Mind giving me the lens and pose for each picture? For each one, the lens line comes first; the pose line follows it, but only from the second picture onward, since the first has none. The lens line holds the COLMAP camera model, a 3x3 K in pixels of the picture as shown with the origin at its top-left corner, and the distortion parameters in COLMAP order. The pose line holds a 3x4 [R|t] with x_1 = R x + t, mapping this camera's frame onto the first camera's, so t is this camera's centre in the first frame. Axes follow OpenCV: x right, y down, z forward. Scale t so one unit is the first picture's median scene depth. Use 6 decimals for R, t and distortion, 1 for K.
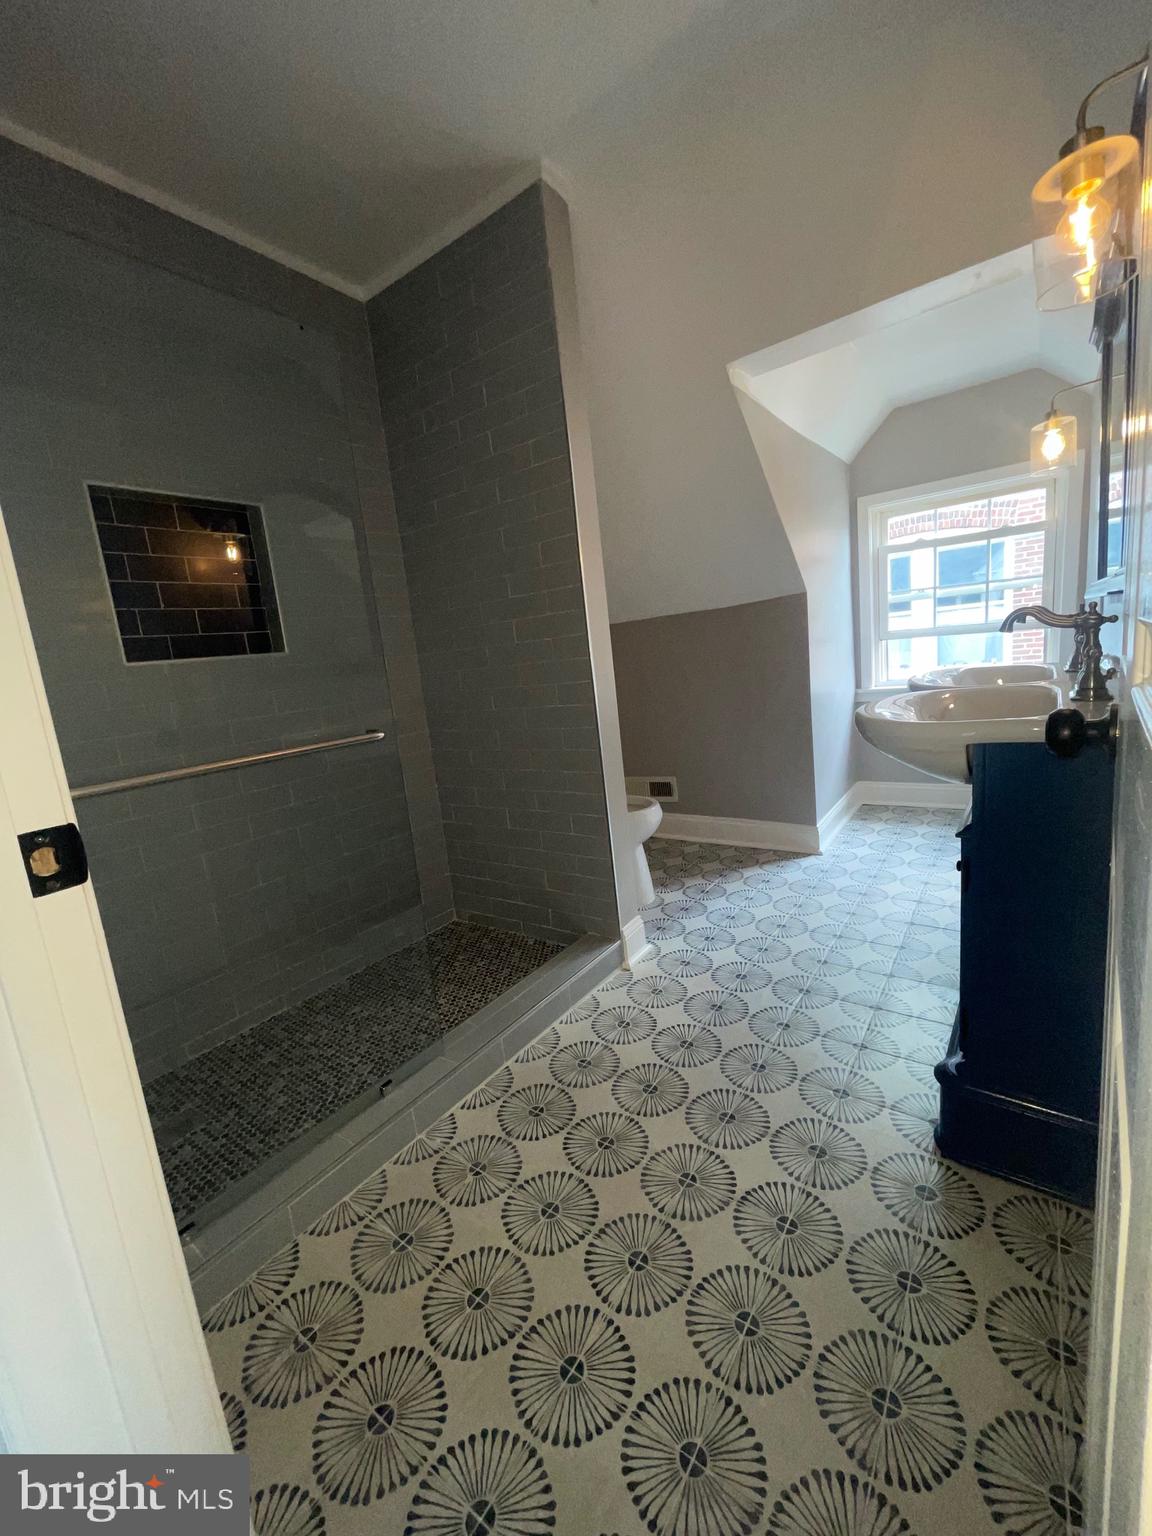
lens RADIAL K [[626.6, 0, 576.0], [0, 626.6, 768.0], [0, 0, 1]] dist [-0.000693, 0.000303]
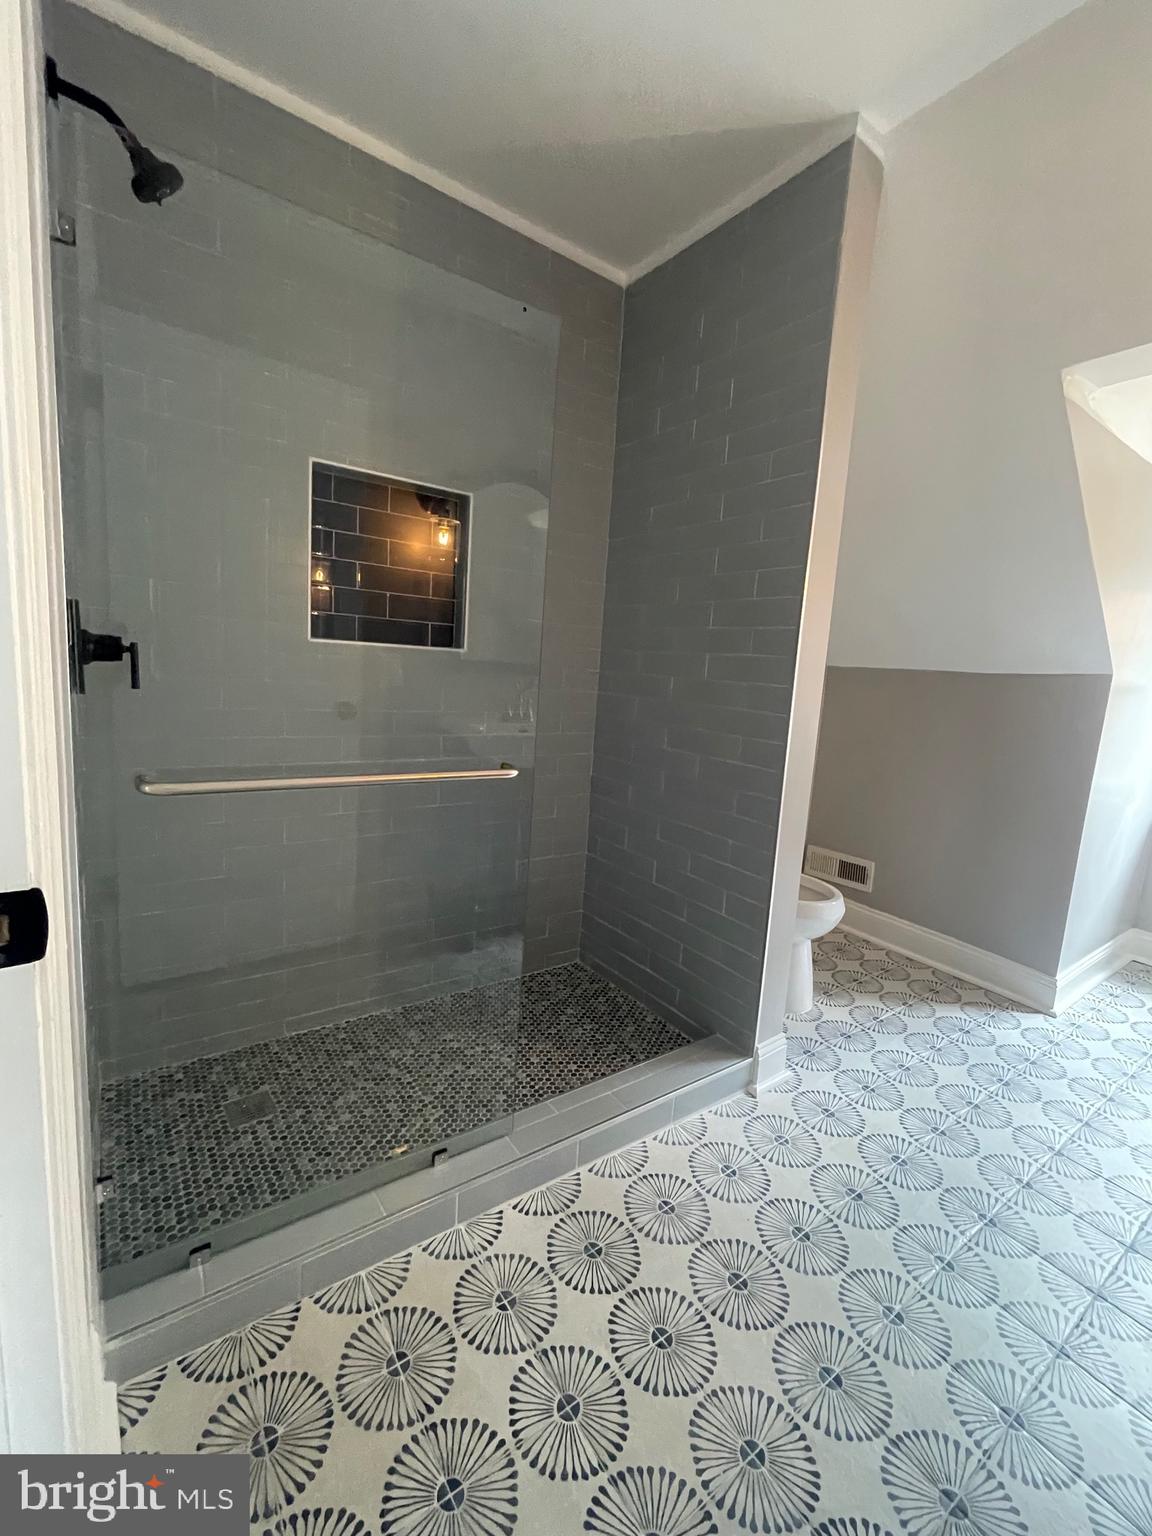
lens RADIAL K [[657.4, 0, 576.0], [0, 657.4, 768.0], [0, 0, 1]] dist [0.000016, 0.000868]
pose [[0.935099, 0.213453, -0.282892, 0.018489], [-0.217737, 0.975866, 0.016599, -0.061608], [0.279608, 0.046074, 0.959008, 0.095837]]
